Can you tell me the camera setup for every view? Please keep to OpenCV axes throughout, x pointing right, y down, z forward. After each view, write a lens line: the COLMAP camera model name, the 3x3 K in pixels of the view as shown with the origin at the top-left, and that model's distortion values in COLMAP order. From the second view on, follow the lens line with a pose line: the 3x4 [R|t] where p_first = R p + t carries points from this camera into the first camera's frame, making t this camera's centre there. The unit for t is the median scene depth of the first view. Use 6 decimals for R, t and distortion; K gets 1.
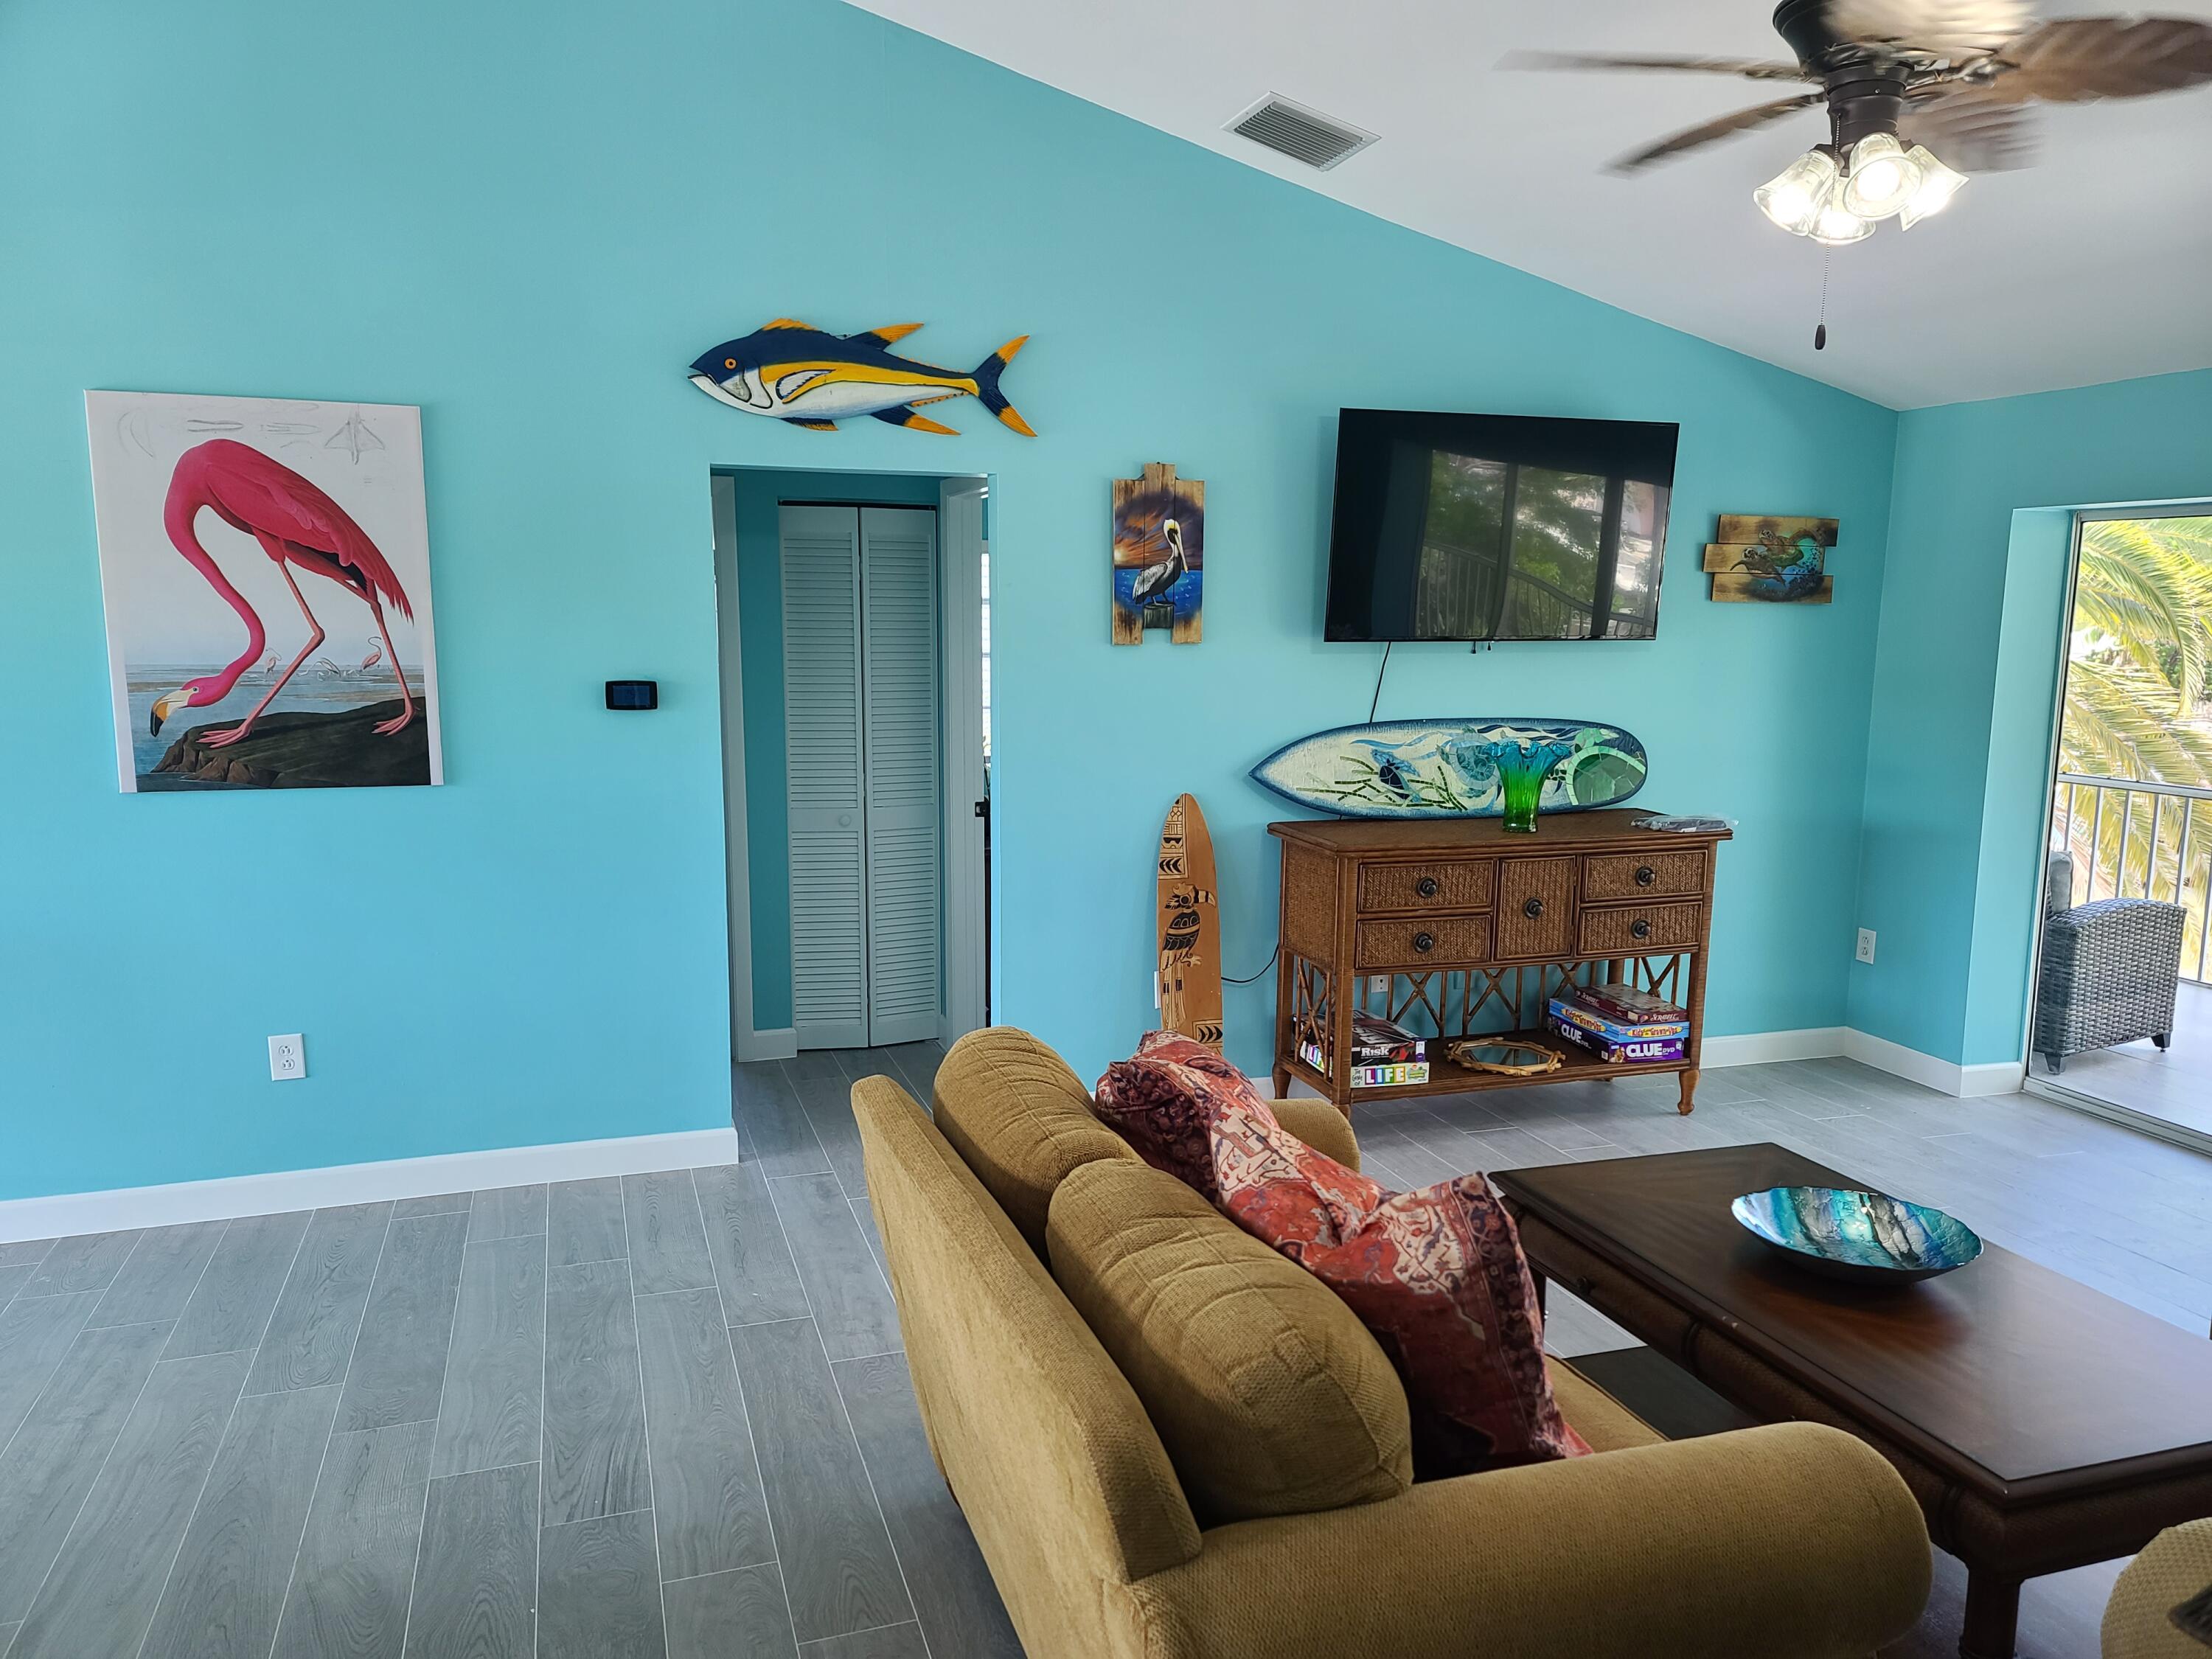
lens RADIAL K [[1590.4, 0, 1106.0], [0, 1590.4, 829.5], [0, 0, 1]] dist [0.095572, -0.075409]
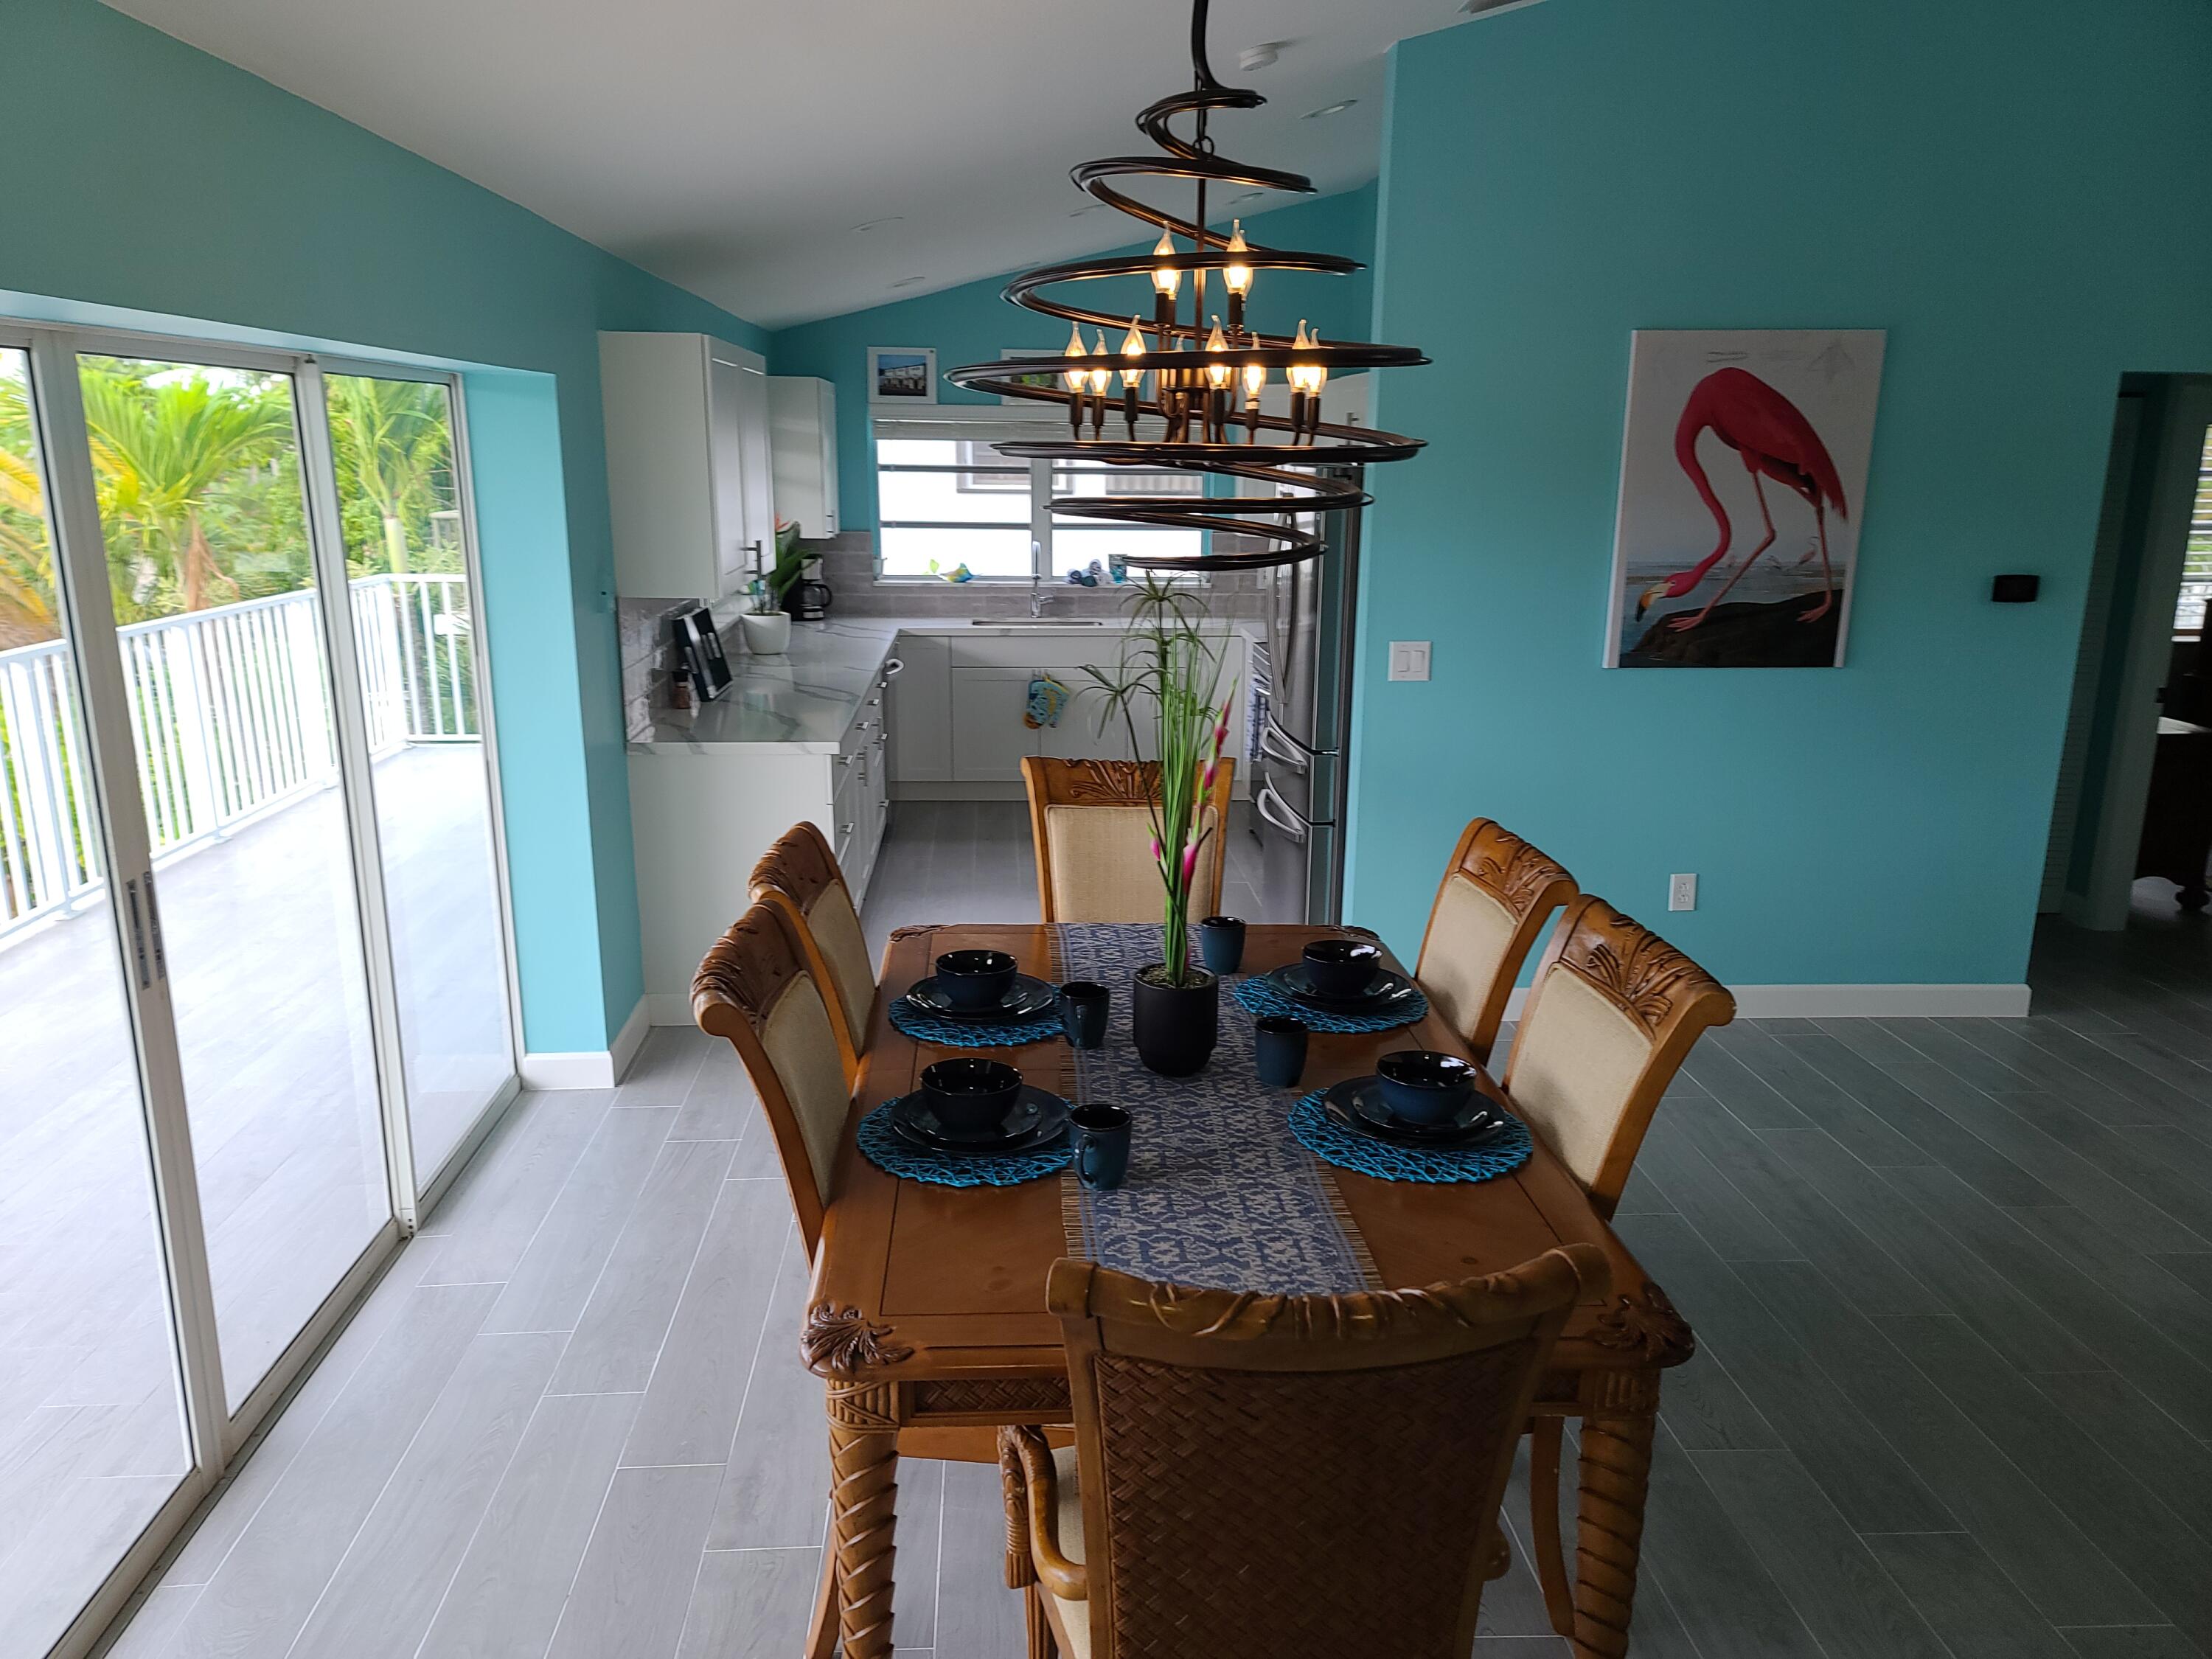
lens RADIAL K [[1590.4, 0, 1106.0], [0, 1590.4, 829.5], [0, 0, 1]] dist [0.095572, -0.075409]
pose [[0.964008, 0.063728, -0.258122, -0.636039], [-0.038924, 0.994216, 0.100093, -0.007978], [0.263007, -0.086443, 0.960913, -0.258810]]
